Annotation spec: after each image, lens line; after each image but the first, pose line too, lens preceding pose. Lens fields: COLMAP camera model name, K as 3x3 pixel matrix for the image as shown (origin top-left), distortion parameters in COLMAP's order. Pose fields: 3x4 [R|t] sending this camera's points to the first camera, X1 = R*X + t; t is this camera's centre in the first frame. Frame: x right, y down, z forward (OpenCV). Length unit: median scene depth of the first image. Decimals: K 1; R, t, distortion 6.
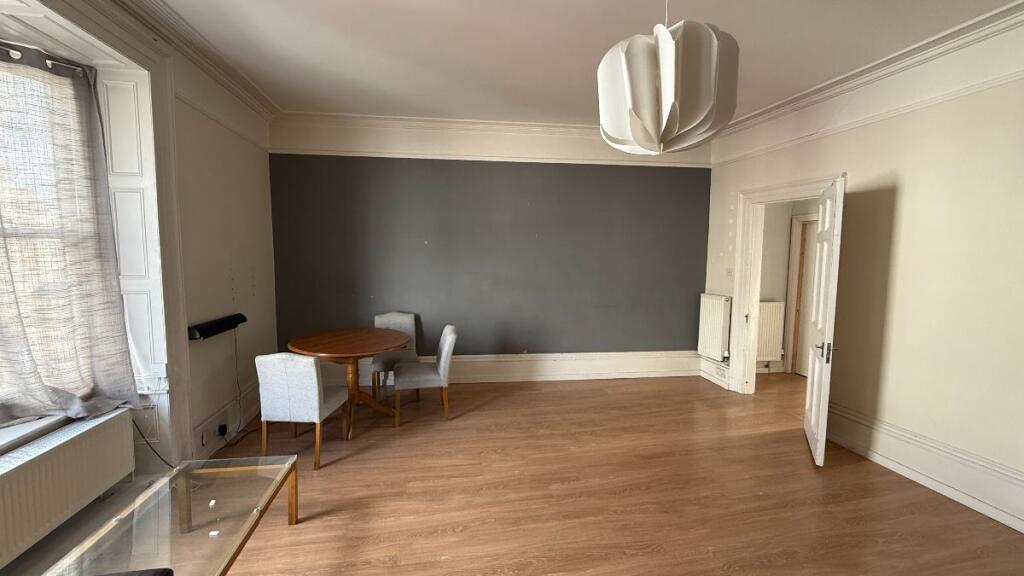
lens RADIAL K [[407.5, 0, 507.9], [0, 407.5, 285.9], [0, 0, 1]] dist [0.000585, 0.000146]
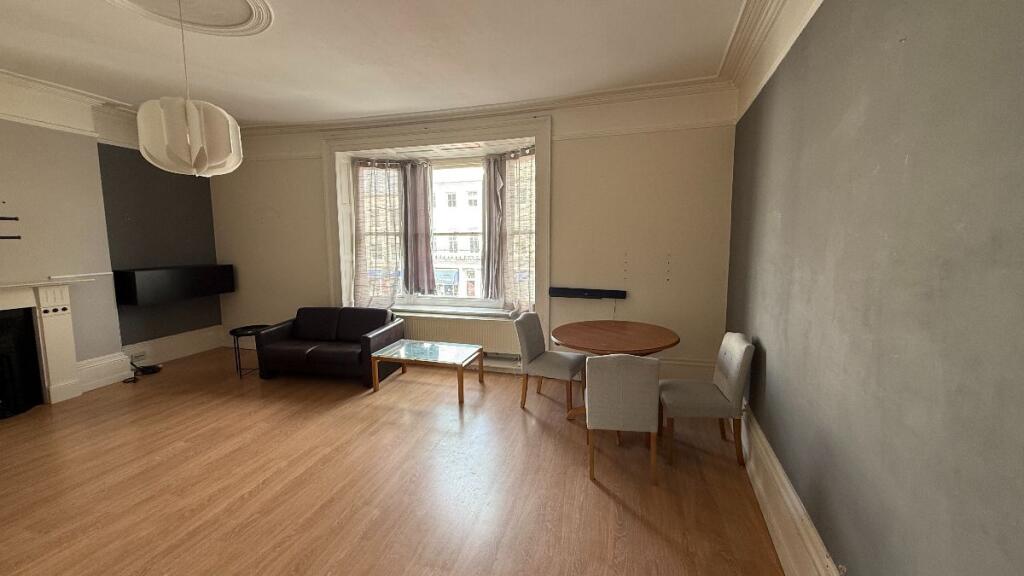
lens RADIAL K [[407.5, 0, 507.9], [0, 407.5, 285.9], [0, 0, 1]] dist [0.000585, 0.000146]
pose [[-0.461620, 0.094511, -0.882029, 0.696362], [-0.067390, 0.987699, 0.141104, -0.117270], [0.884514, 0.124576, -0.449572, 1.572726]]
